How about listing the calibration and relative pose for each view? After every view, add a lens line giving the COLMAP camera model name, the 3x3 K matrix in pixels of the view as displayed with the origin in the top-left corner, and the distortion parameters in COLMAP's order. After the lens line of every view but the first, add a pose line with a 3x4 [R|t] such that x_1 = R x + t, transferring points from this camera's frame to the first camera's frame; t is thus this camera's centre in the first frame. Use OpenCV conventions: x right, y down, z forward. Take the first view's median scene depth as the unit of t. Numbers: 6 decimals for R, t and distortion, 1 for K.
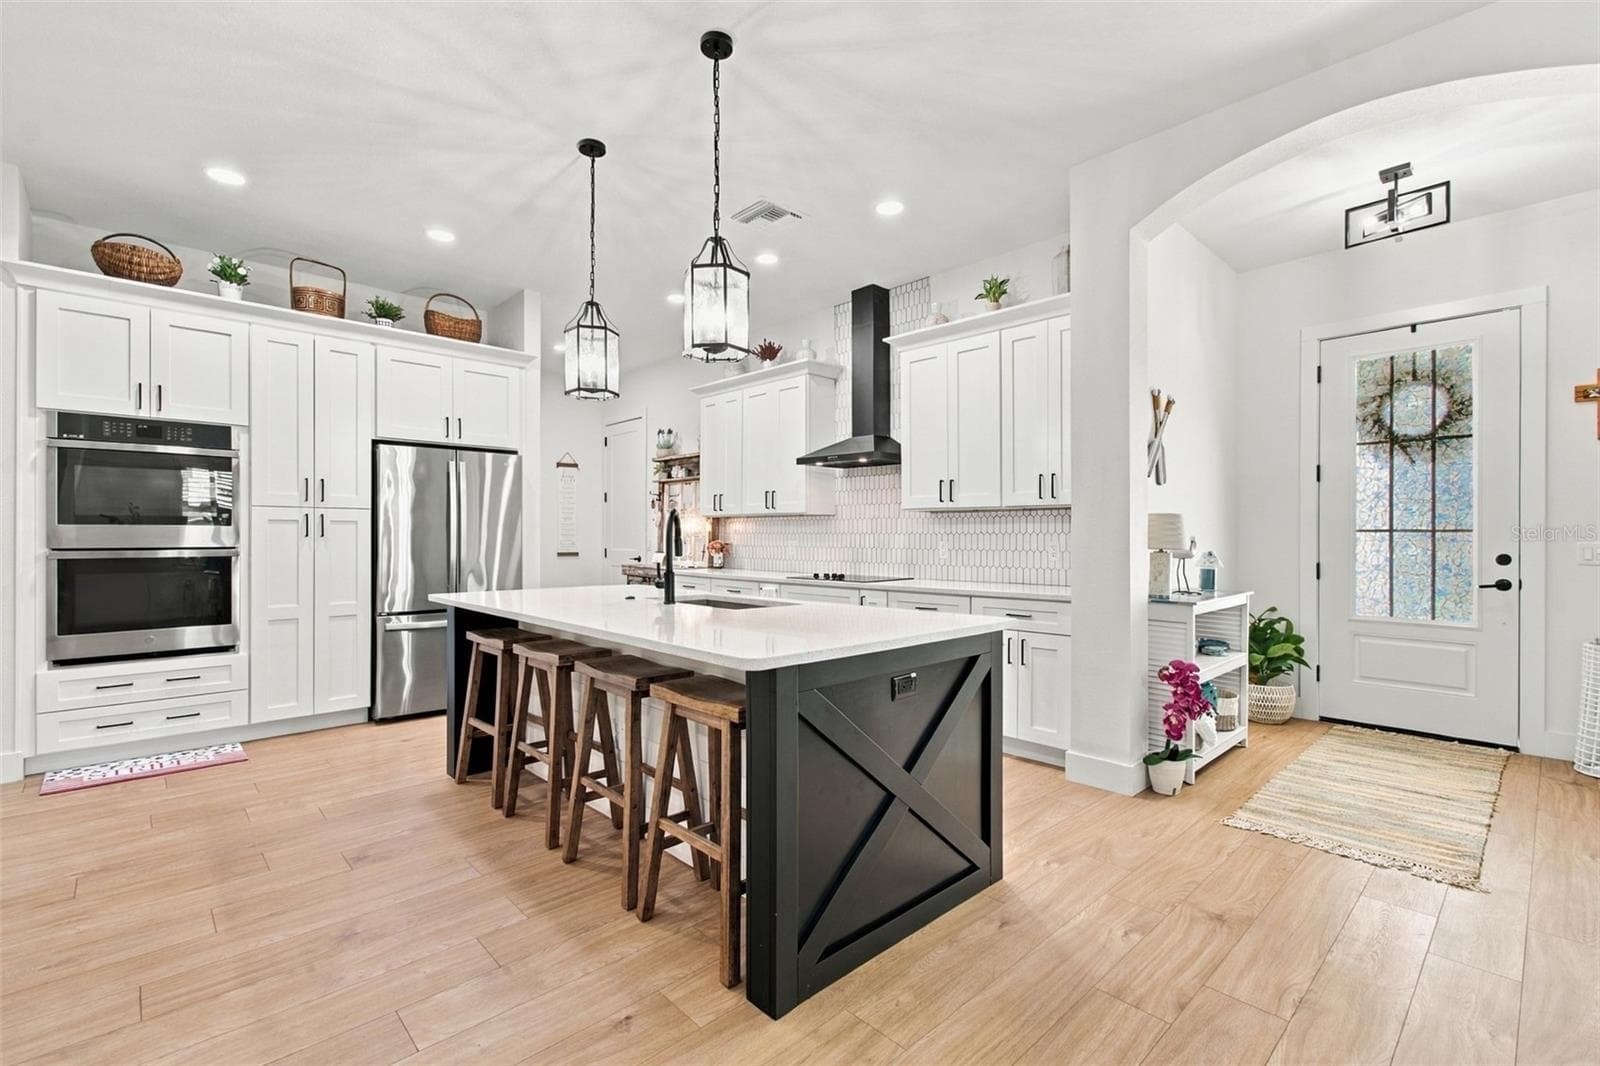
lens RADIAL K [[717.1, 0, 800.0], [0, 717.1, 533.0], [0, 0, 1]] dist [-0.002569, -0.000489]
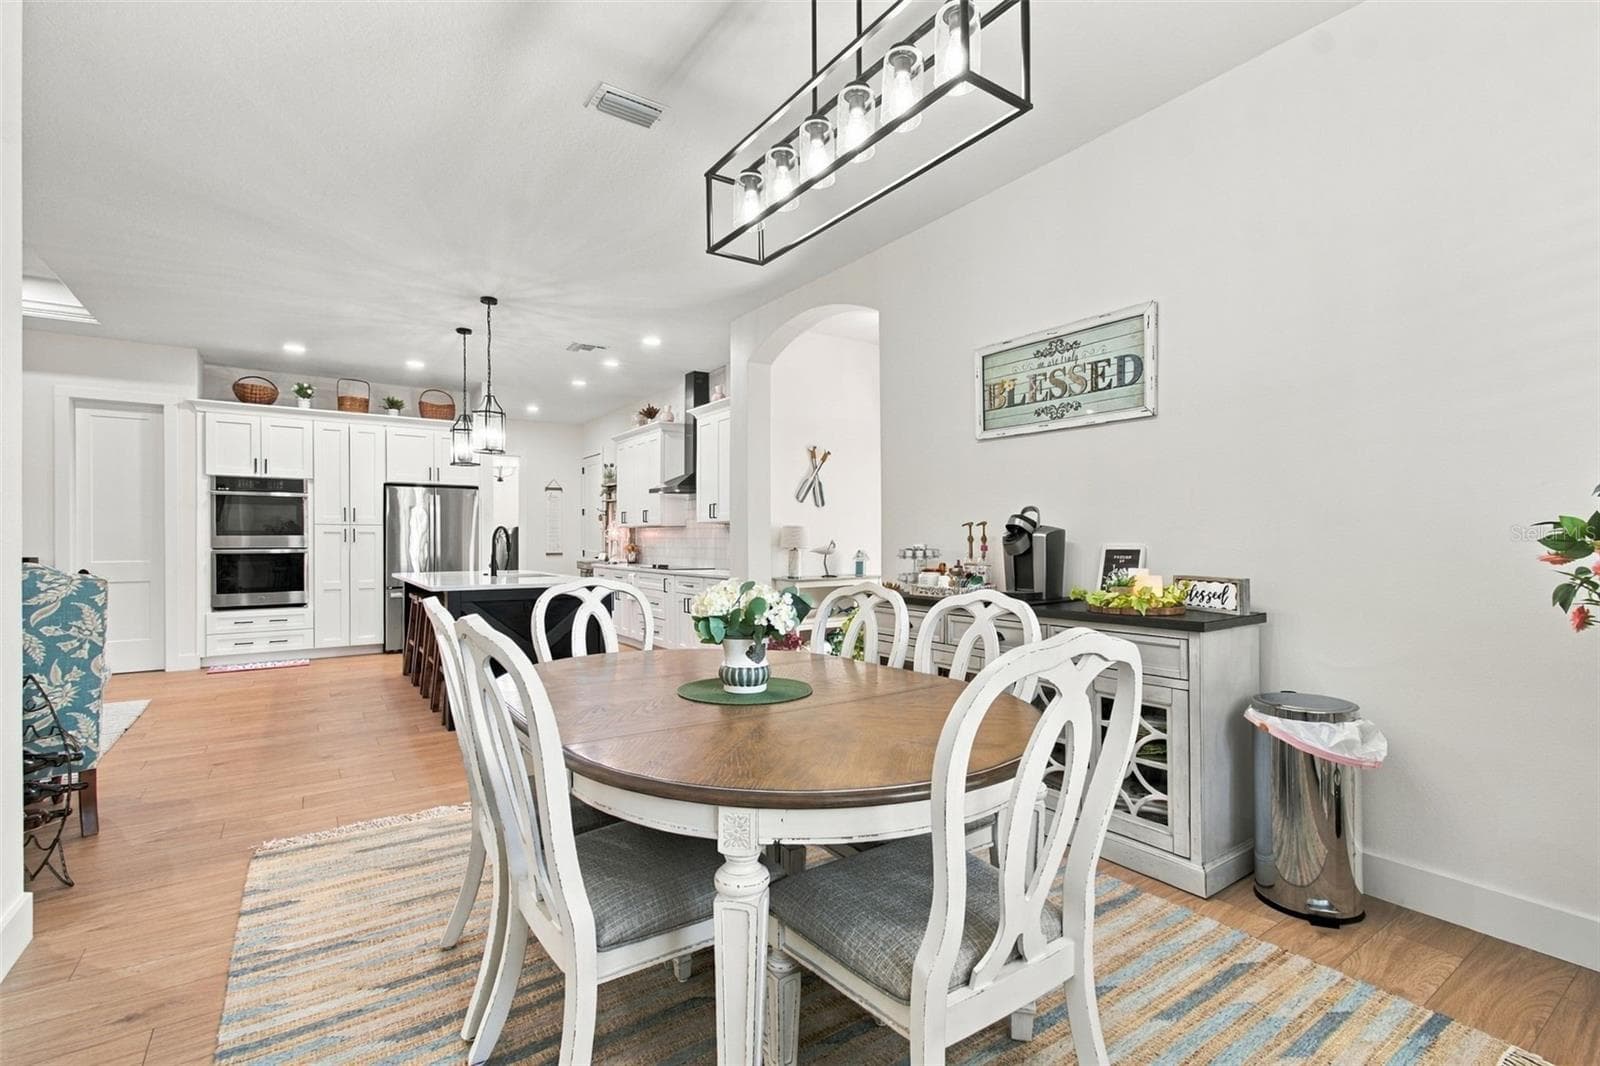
lens RADIAL K [[722.0, 0, 805.3], [0, 722.0, 535.0], [0, 0, 1]] dist [-0.035586, 0.026298]
pose [[0.989693, -0.005214, -0.143113, 0.685964], [0.004699, 0.999981, -0.003935, 0.000987], [0.143131, 0.003222, 0.989699, -0.570895]]
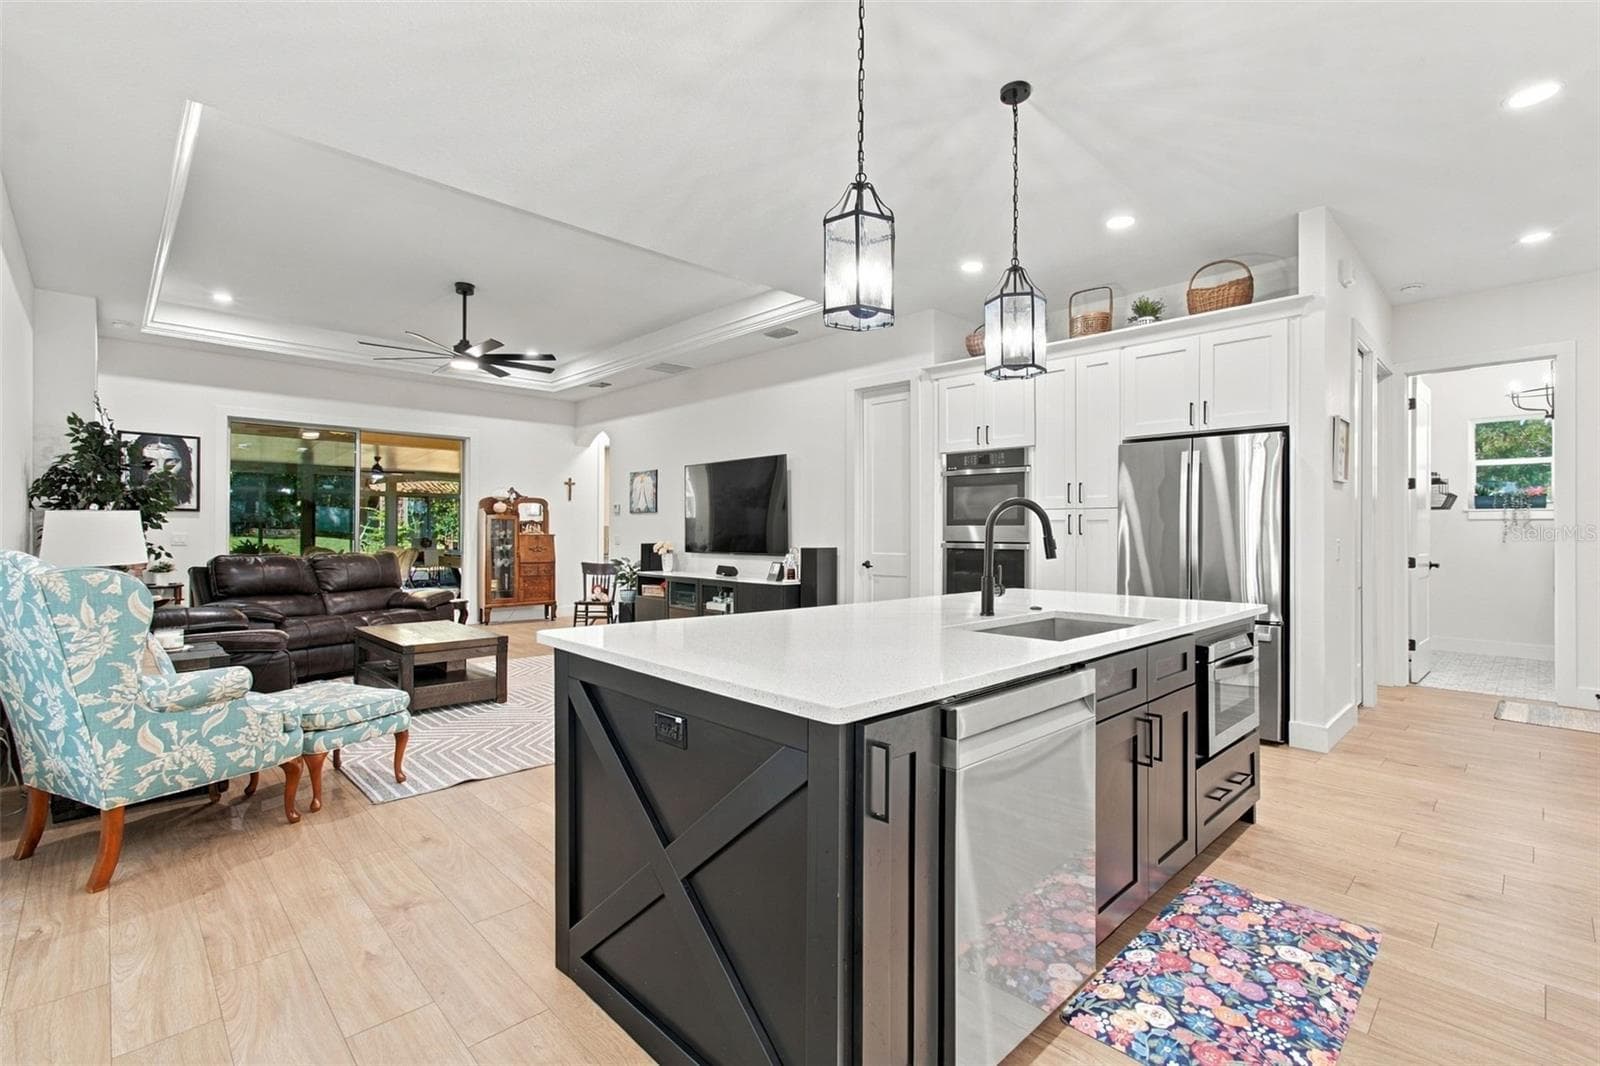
lens RADIAL K [[717.8, 0, 815.9], [0, 717.8, 529.7], [0, 0, 1]] dist [-0.009764, 0.000163]
pose [[0.020544, -0.003722, -0.999782, 0.468653], [-0.001316, 0.999992, -0.003749, 0.002362], [0.999788, 0.001393, 0.020539, 0.597844]]
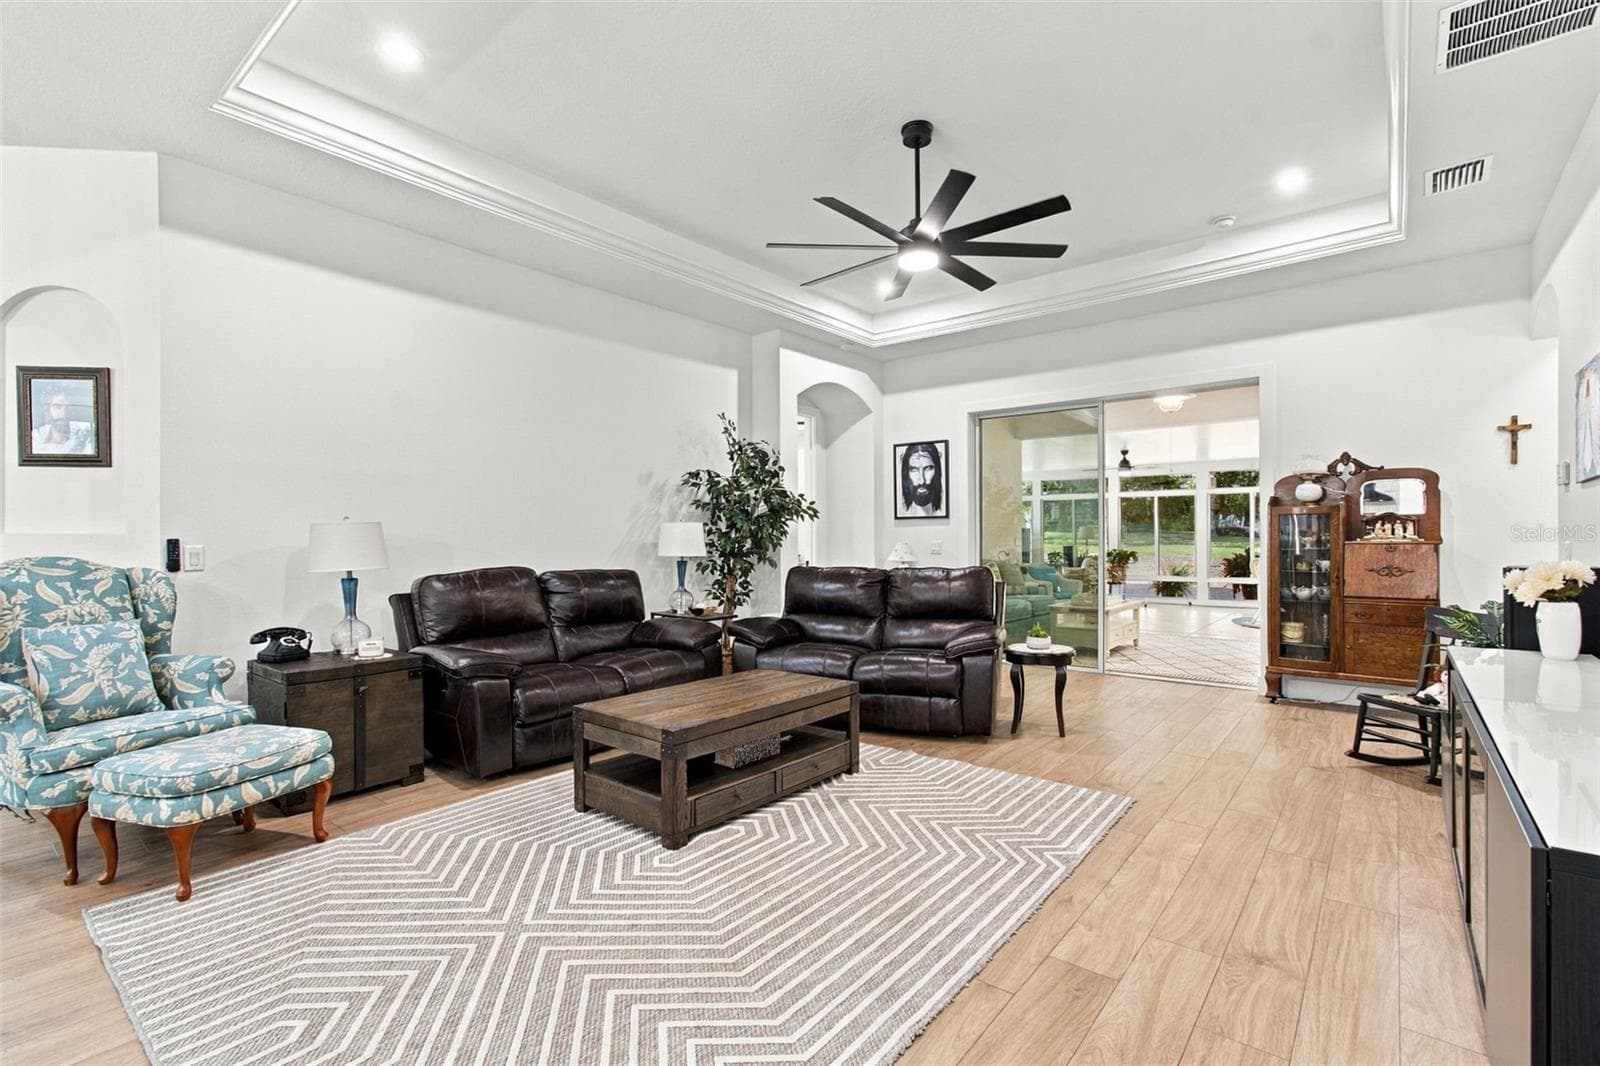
lens RADIAL K [[722.0, 0, 805.3], [0, 722.0, 535.0], [0, 0, 1]] dist [-0.035586, 0.026298]
pose [[-0.992284, 0.002131, -0.123969, -0.770050], [0.003027, 0.999971, -0.007046, 0.003805], [0.123950, -0.007367, -0.992261, 0.755045]]
